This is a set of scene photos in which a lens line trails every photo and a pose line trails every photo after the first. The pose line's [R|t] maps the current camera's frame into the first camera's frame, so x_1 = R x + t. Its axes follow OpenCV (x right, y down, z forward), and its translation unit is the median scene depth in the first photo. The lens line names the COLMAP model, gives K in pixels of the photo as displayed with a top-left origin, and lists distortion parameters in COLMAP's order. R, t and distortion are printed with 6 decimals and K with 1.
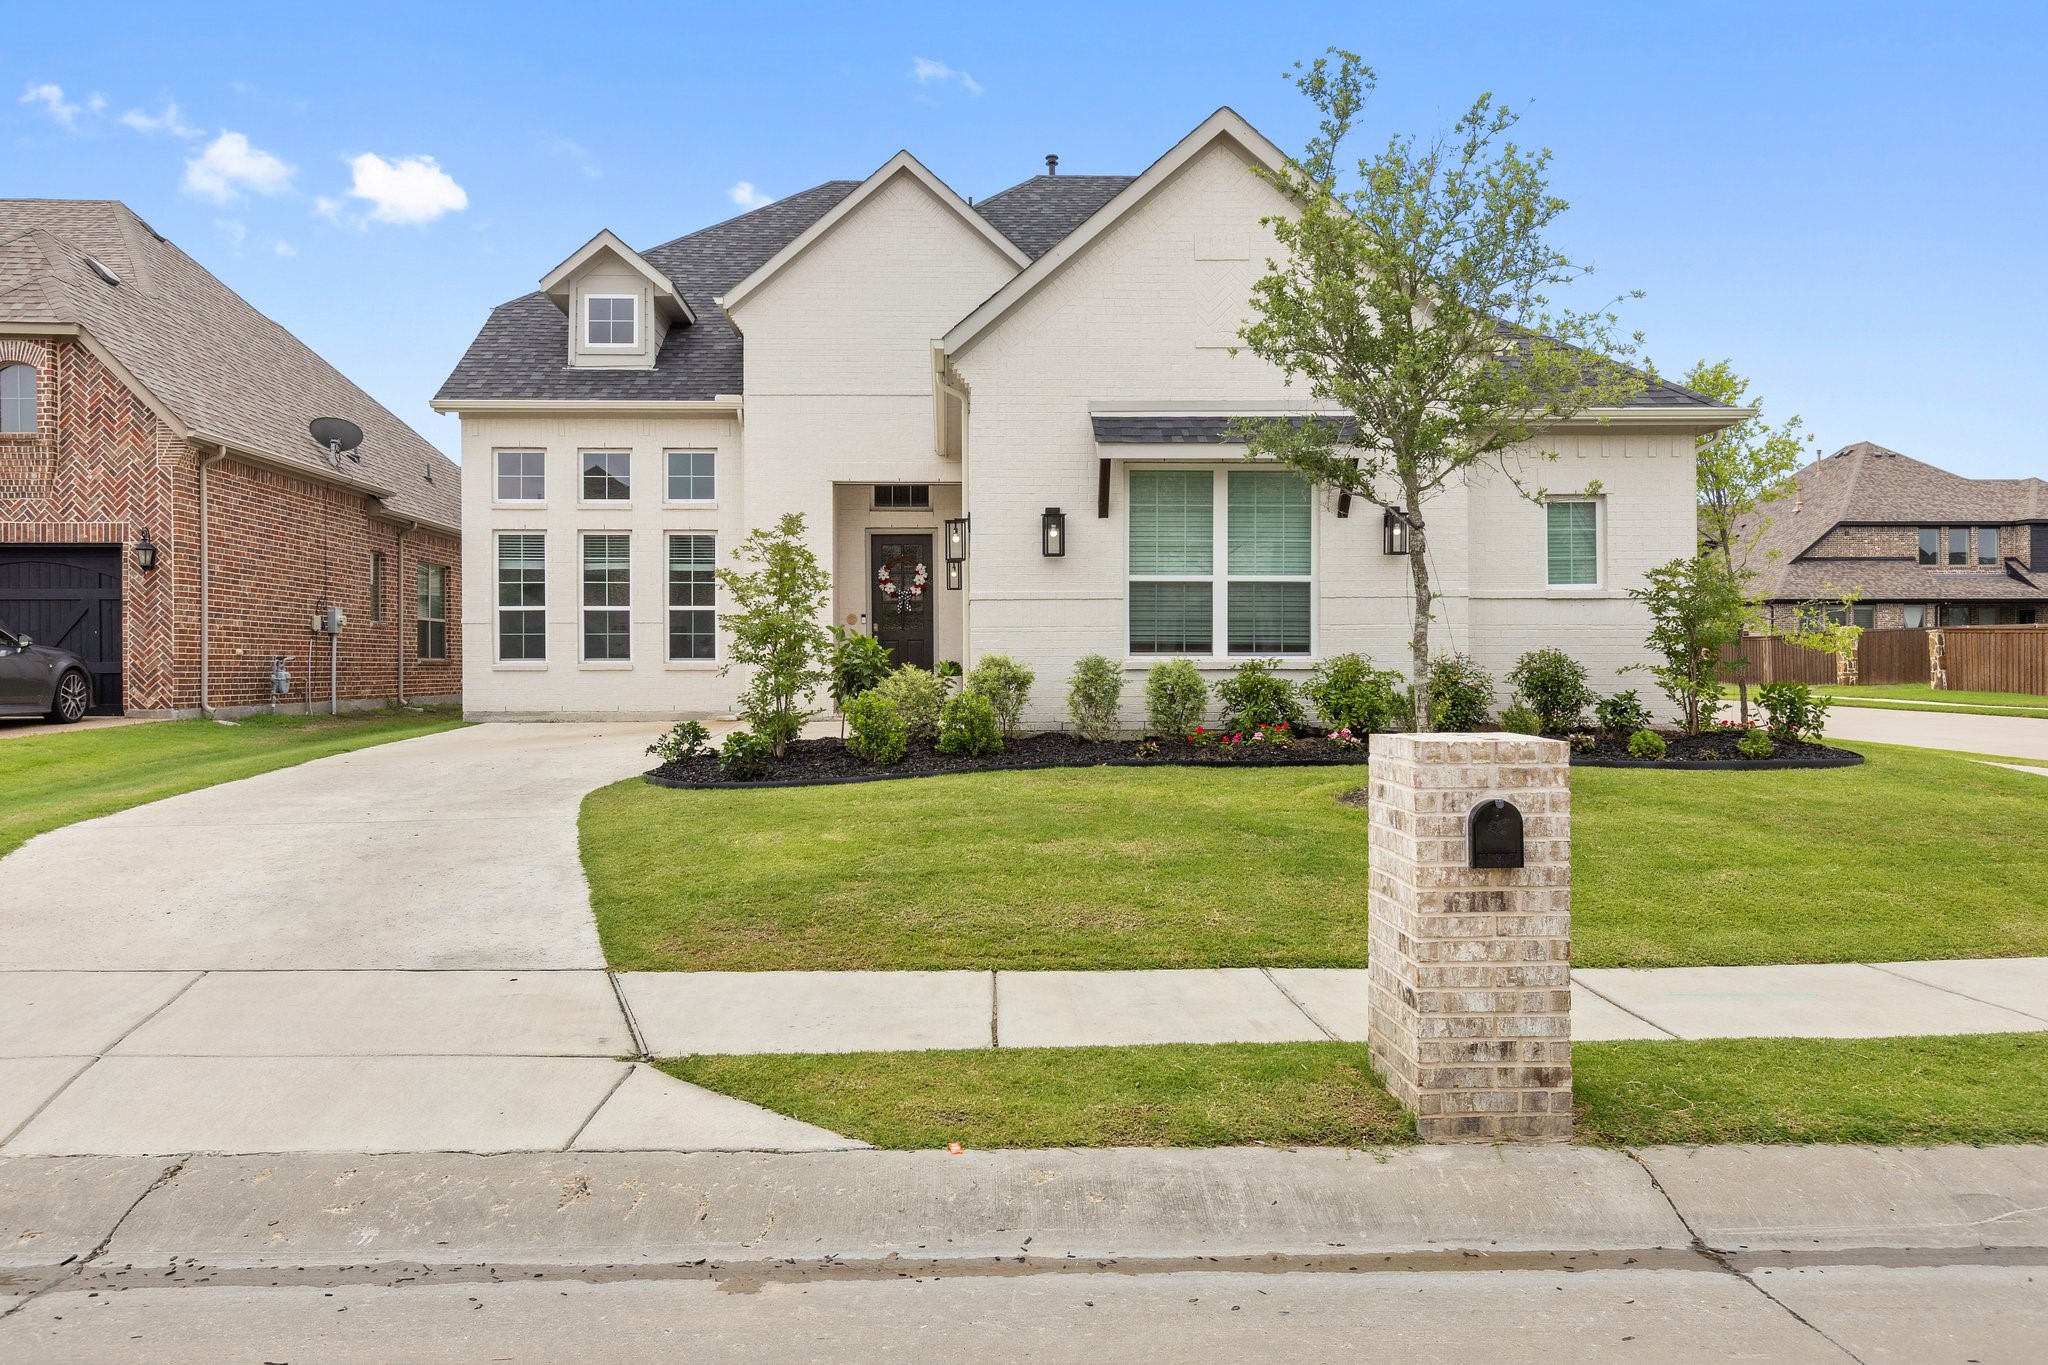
lens RADIAL K [[1543.0, 0, 1022.5], [0, 1543.0, 678.9], [0, 0, 1]] dist [0.008706, 0.002742]
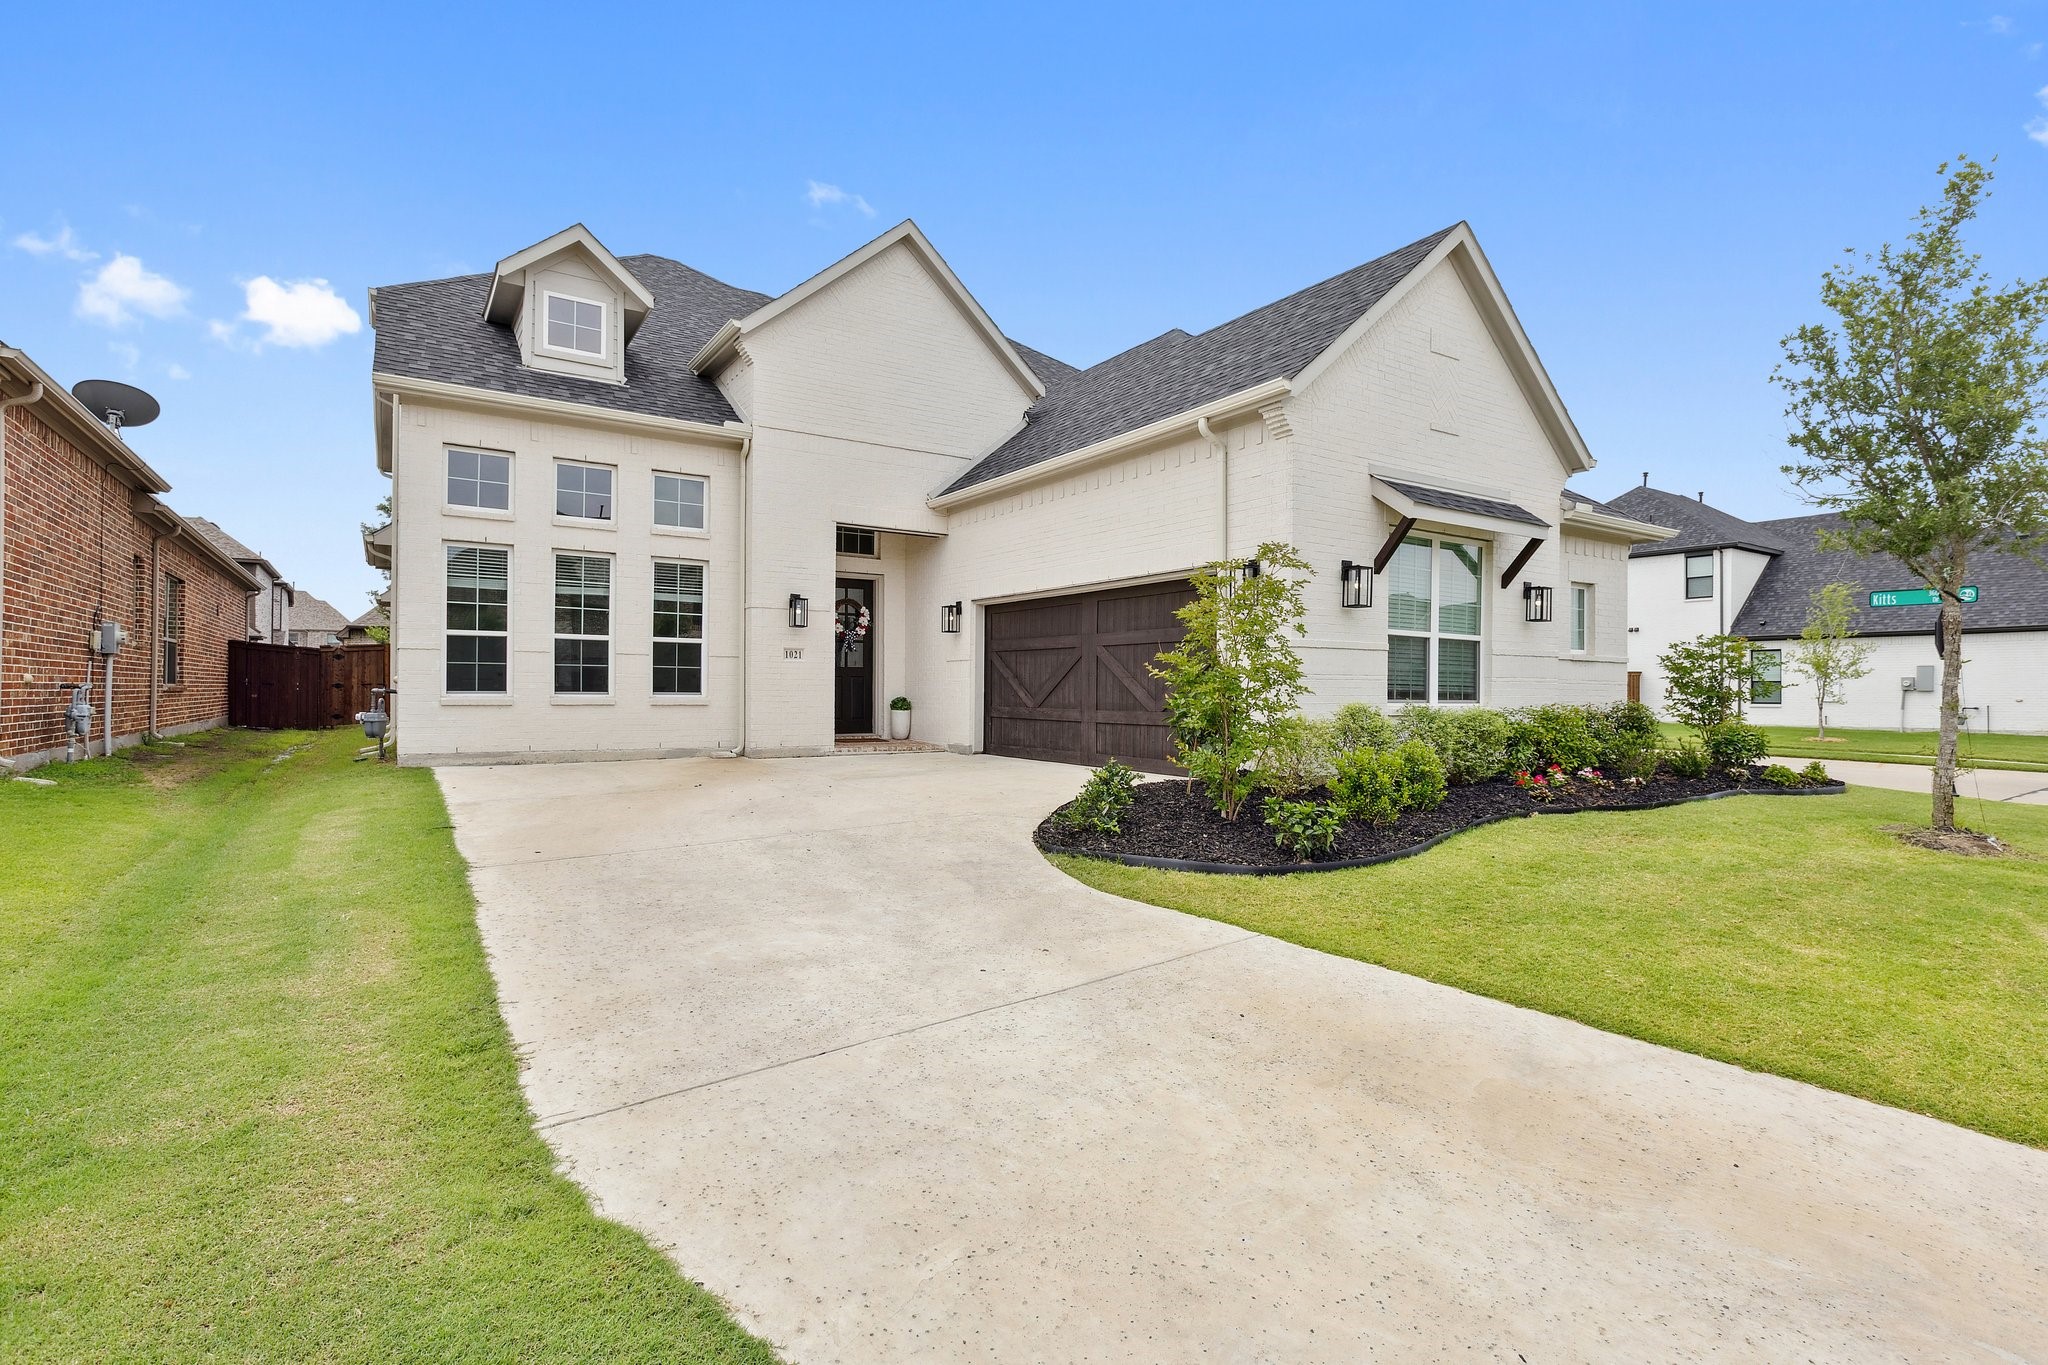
lens RADIAL K [[989.6, 0, 1027.3], [0, 989.6, 686.1], [0, 0, 1]] dist [-0.001957, -0.000475]
pose [[0.849116, 0.013040, 0.528045, -0.353997], [-0.006553, 0.999878, -0.014155, -0.010272], [-0.528165, 0.008559, 0.849099, 0.368118]]
